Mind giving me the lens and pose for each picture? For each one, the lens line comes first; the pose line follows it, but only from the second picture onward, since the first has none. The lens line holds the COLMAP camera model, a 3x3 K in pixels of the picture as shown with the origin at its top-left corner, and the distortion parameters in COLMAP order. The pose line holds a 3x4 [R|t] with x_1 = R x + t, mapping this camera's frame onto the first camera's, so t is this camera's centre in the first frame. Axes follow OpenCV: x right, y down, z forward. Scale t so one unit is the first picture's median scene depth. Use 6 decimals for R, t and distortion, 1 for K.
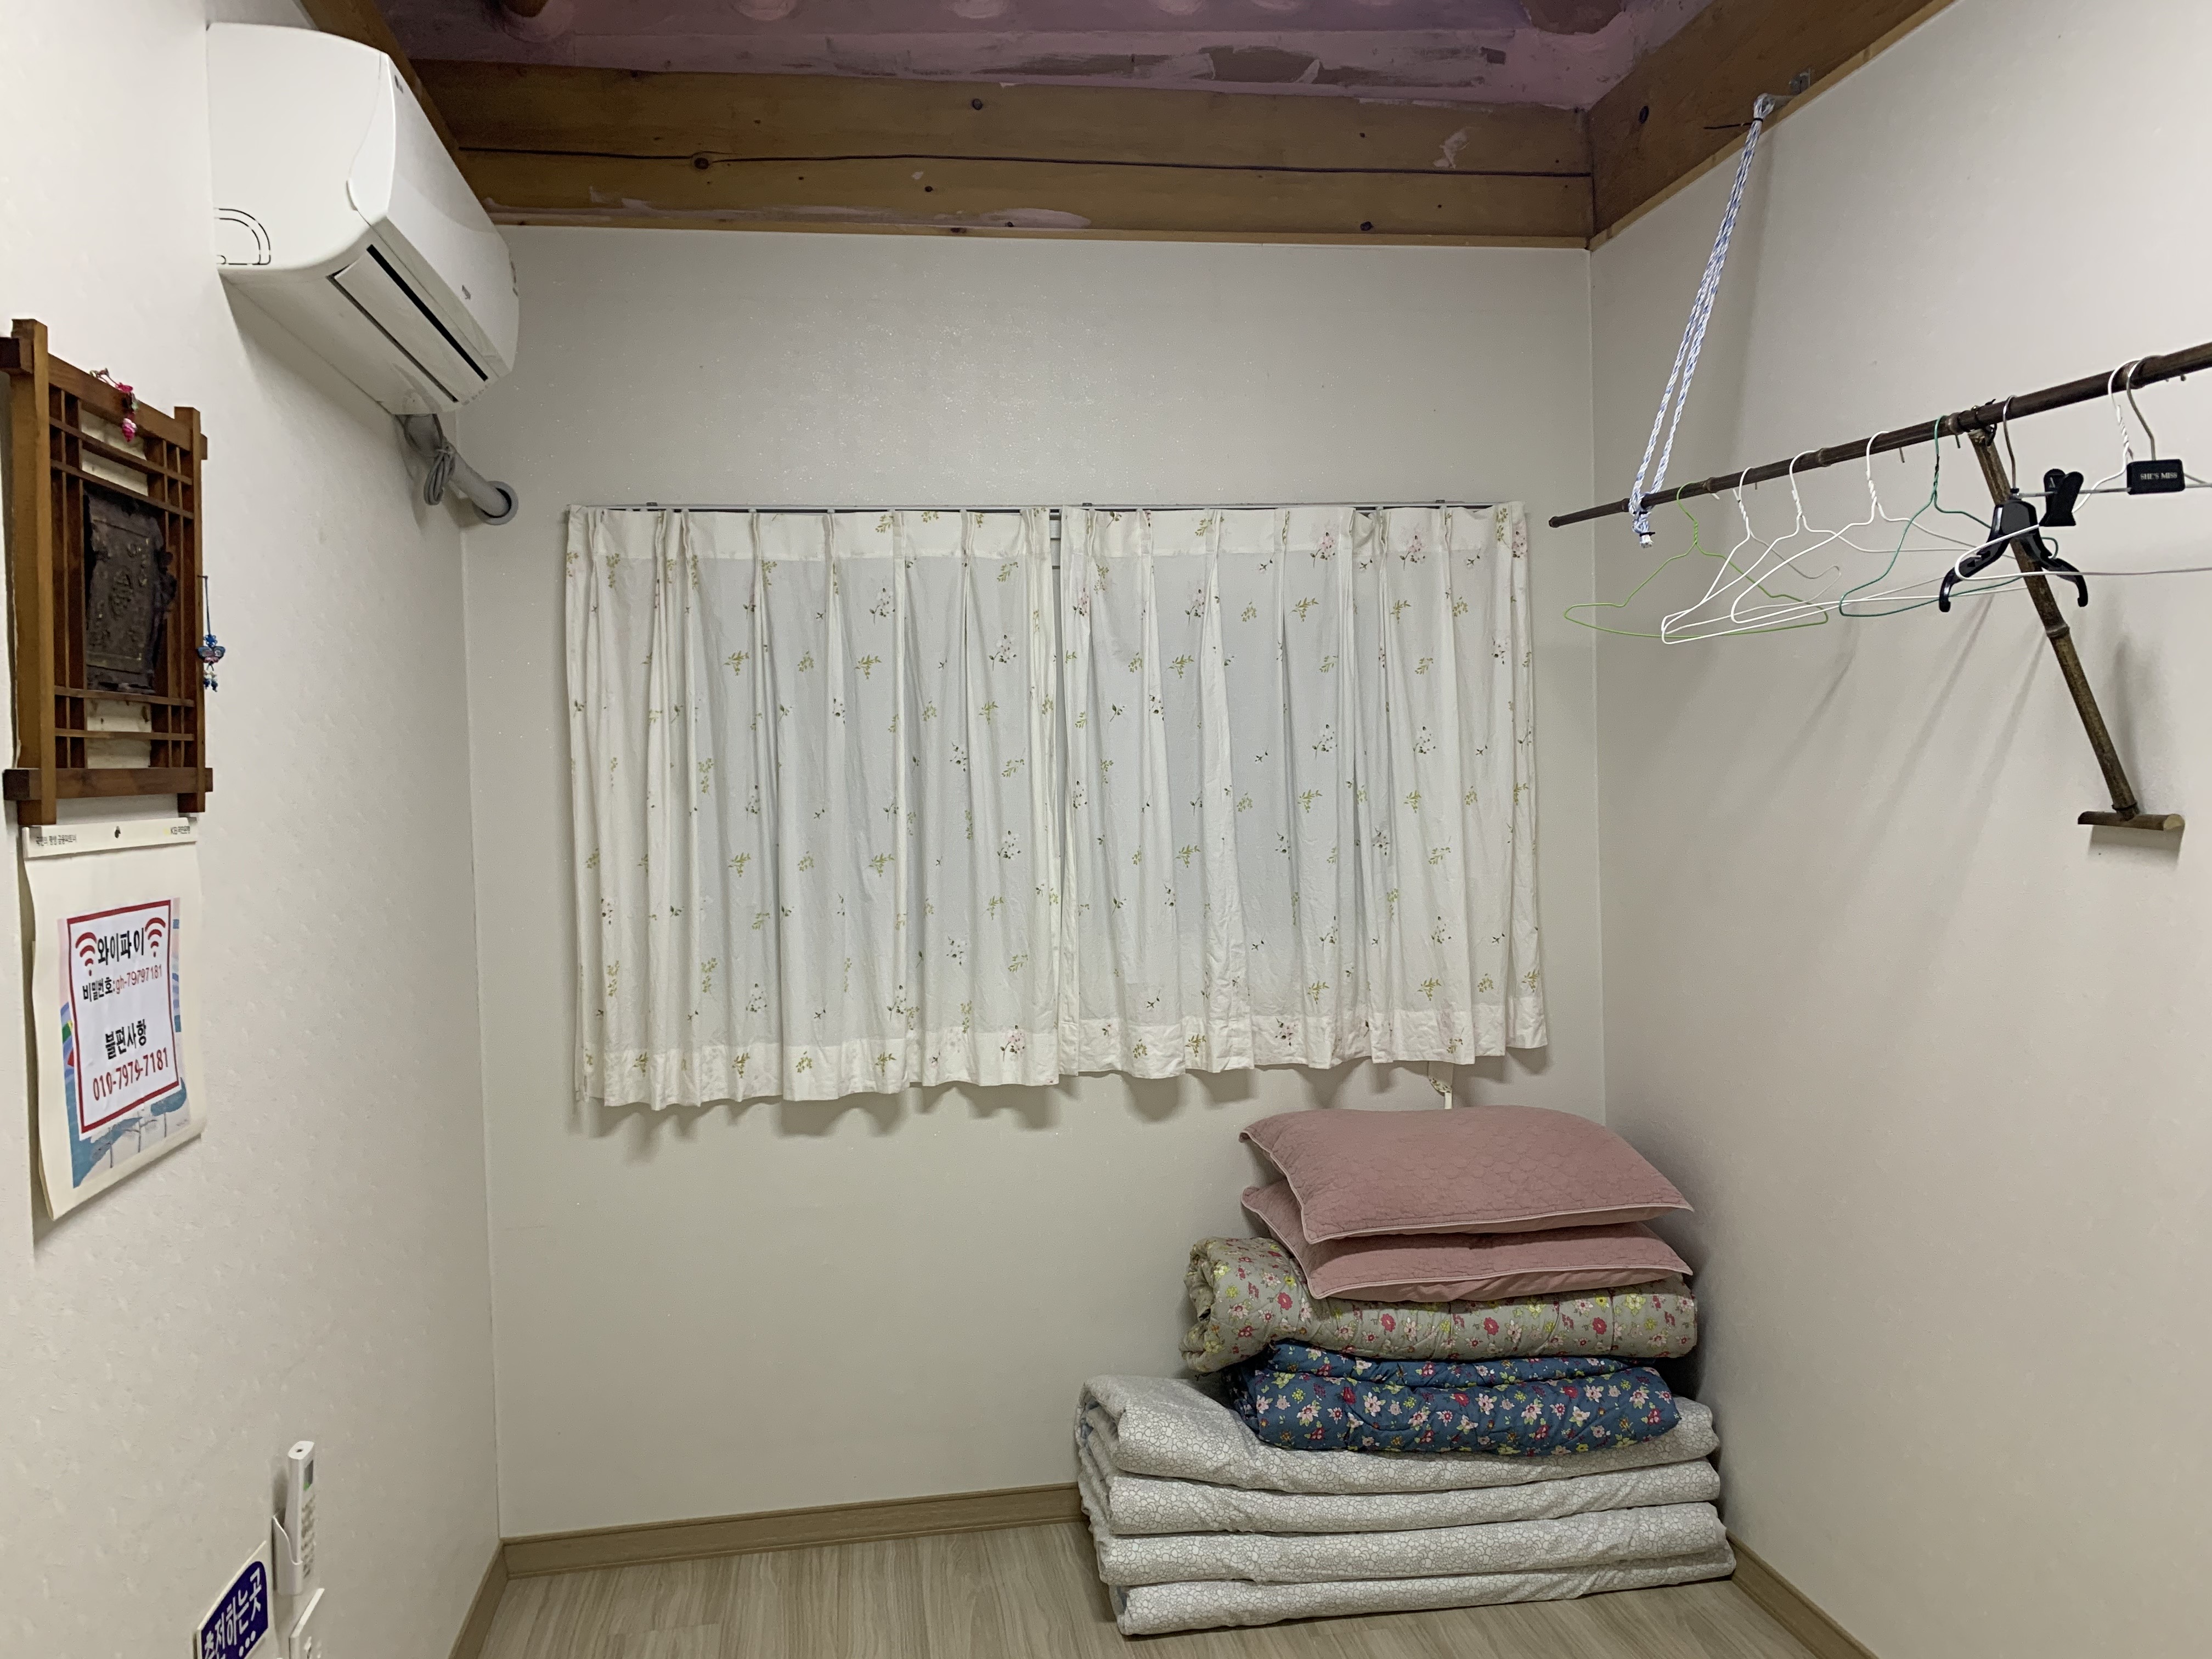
lens RADIAL K [[1640.7, 0, 1105.6], [0, 1640.7, 792.3], [0, 0, 1]] dist [0.001444, -0.040886]
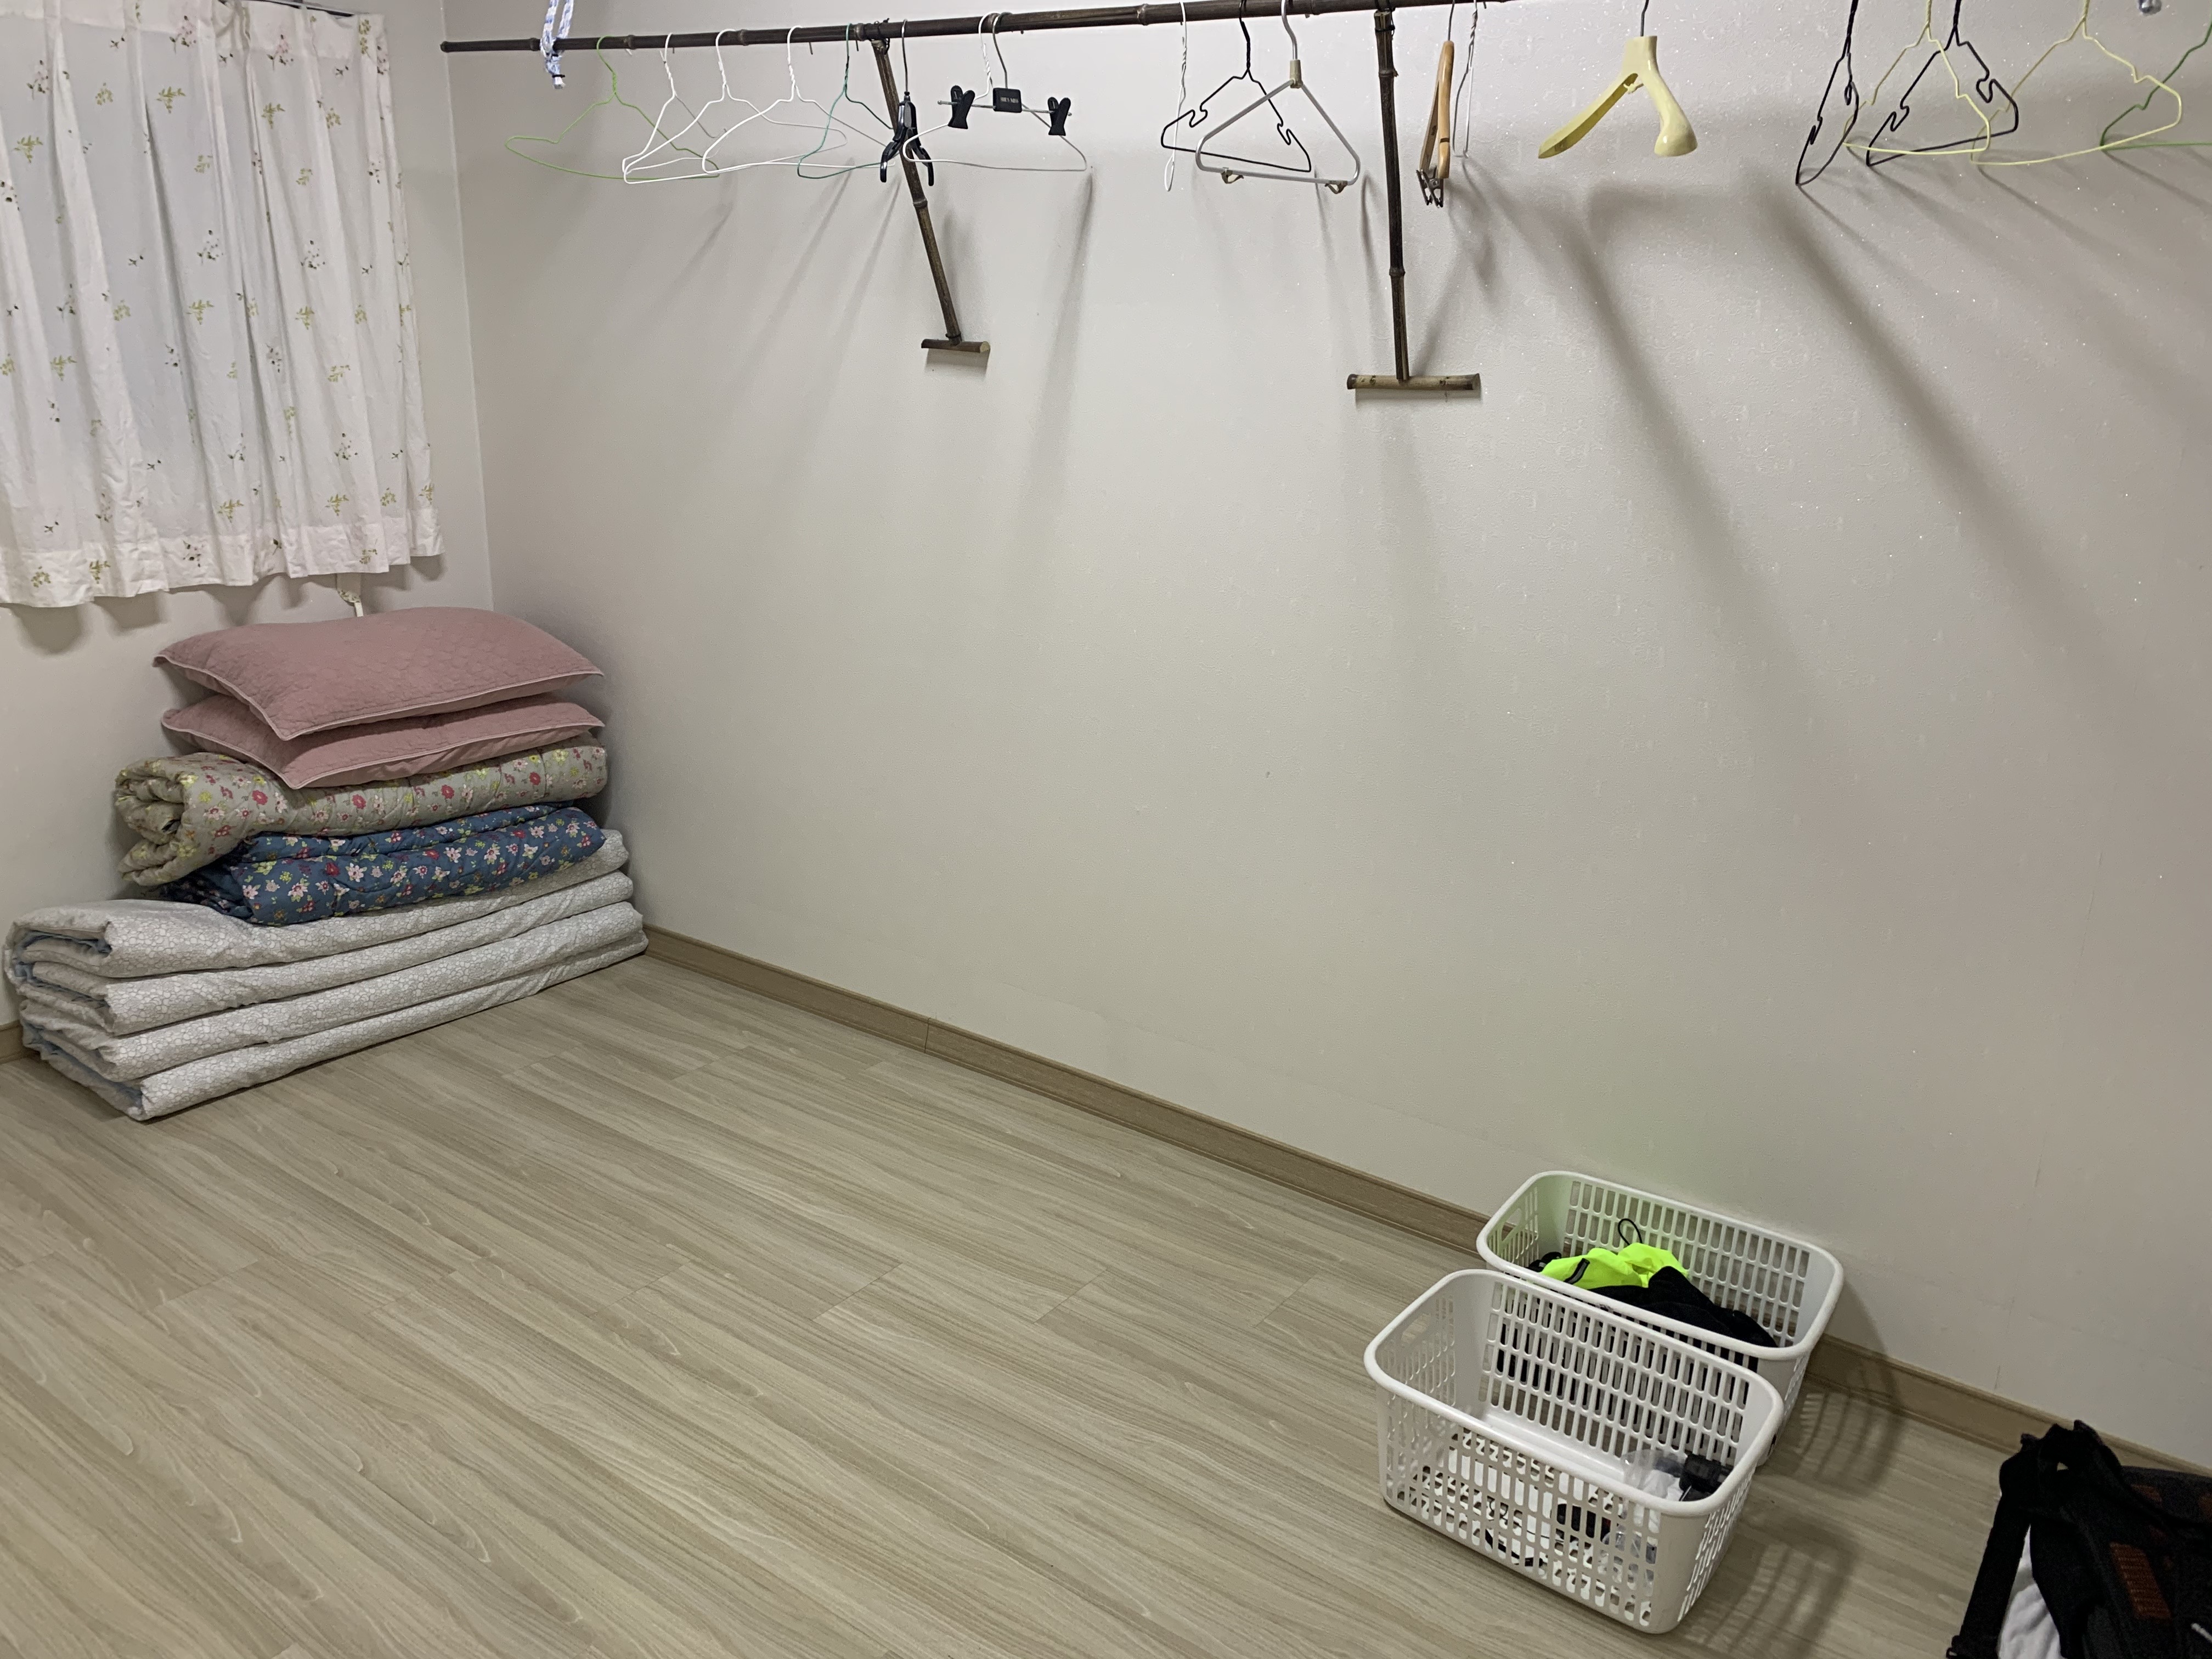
lens RADIAL K [[1690.9, 0, 1106.0], [0, 1690.9, 829.5], [0, 0, 1]] dist [-0.108698, 0.102072]
pose [[0.706980, -0.158674, 0.689204, -0.248246], [-0.042219, 0.963300, 0.265087, 0.021489], [-0.705972, -0.216509, 0.674335, -0.120857]]
